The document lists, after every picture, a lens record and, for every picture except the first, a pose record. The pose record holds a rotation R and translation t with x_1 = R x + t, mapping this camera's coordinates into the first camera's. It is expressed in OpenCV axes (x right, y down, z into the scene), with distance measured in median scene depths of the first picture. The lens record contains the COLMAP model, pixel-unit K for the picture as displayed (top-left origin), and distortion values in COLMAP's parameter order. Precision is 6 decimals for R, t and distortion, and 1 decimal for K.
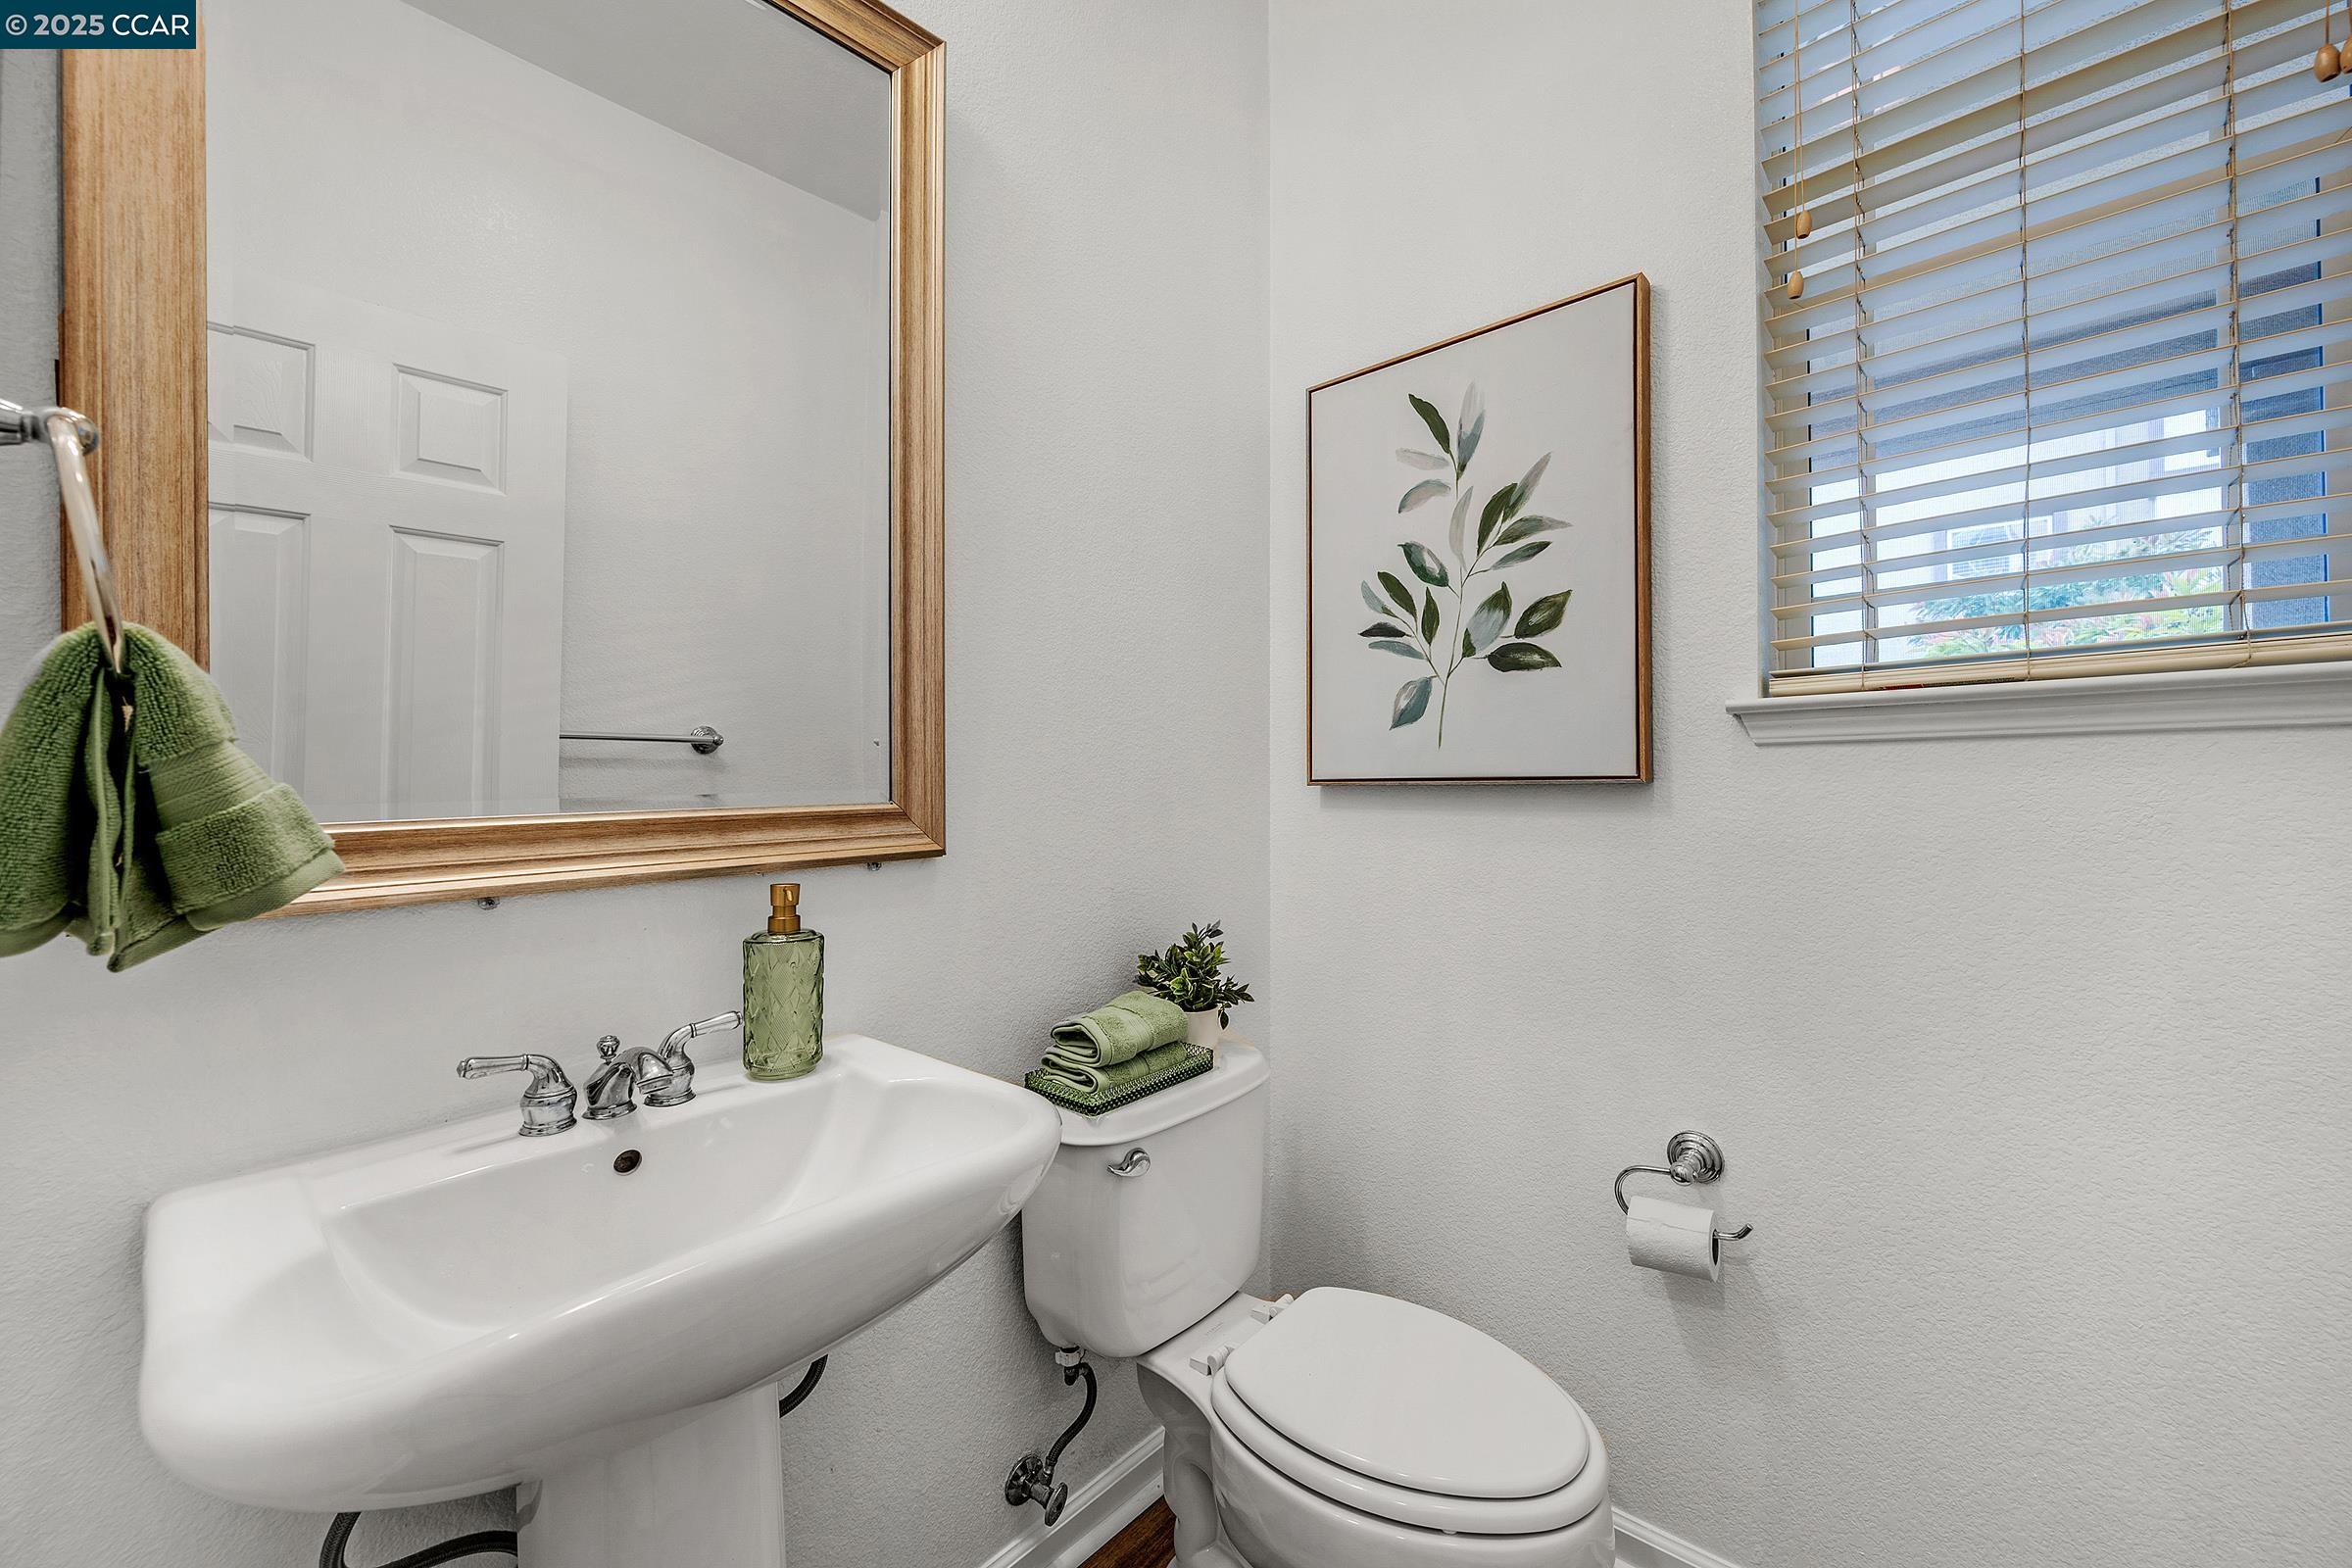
lens RADIAL K [[933.8, 0, 1177.2], [0, 933.8, 780.7], [0, 0, 1]] dist [0.002742, -0.000398]
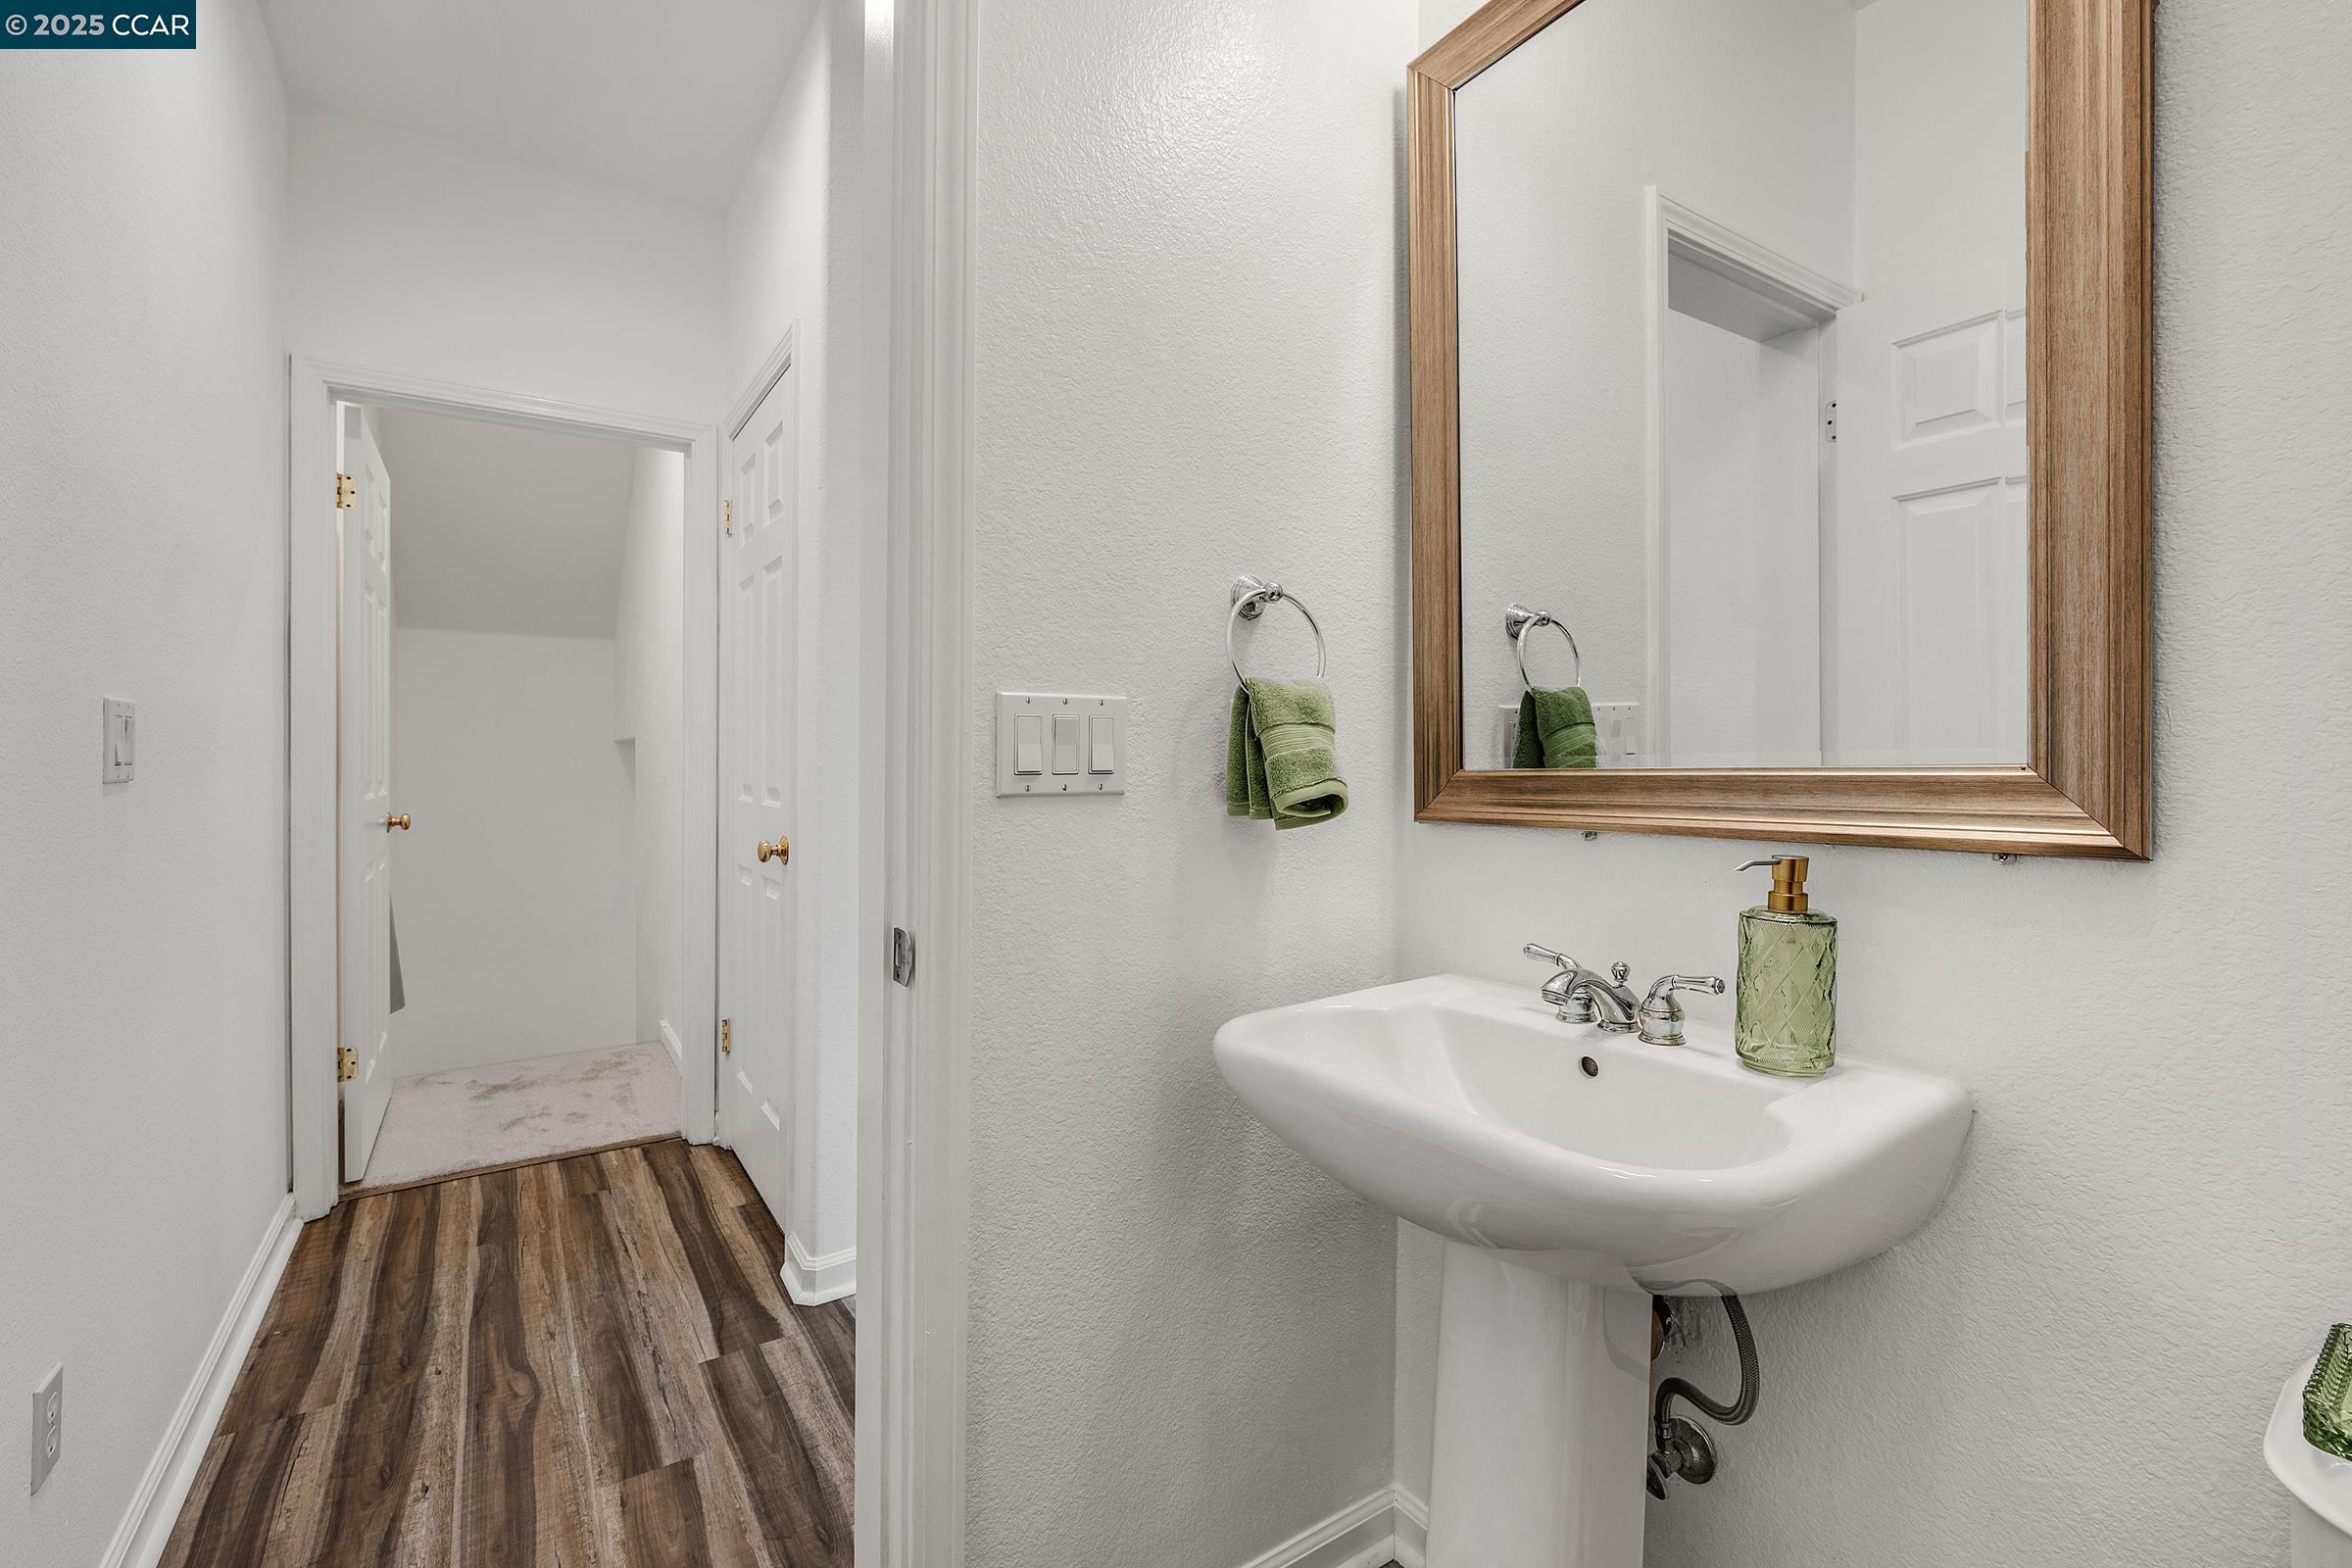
lens RADIAL K [[1014.7, 0, 1173.8], [0, 1014.7, 764.4], [0, 0, 1]] dist [-0.002959, -0.000236]
pose [[-0.238391, 0.013380, -0.971077, 0.624166], [0.002591, 0.999910, 0.013141, 0.011946], [0.971166, 0.000617, -0.238405, 0.663154]]
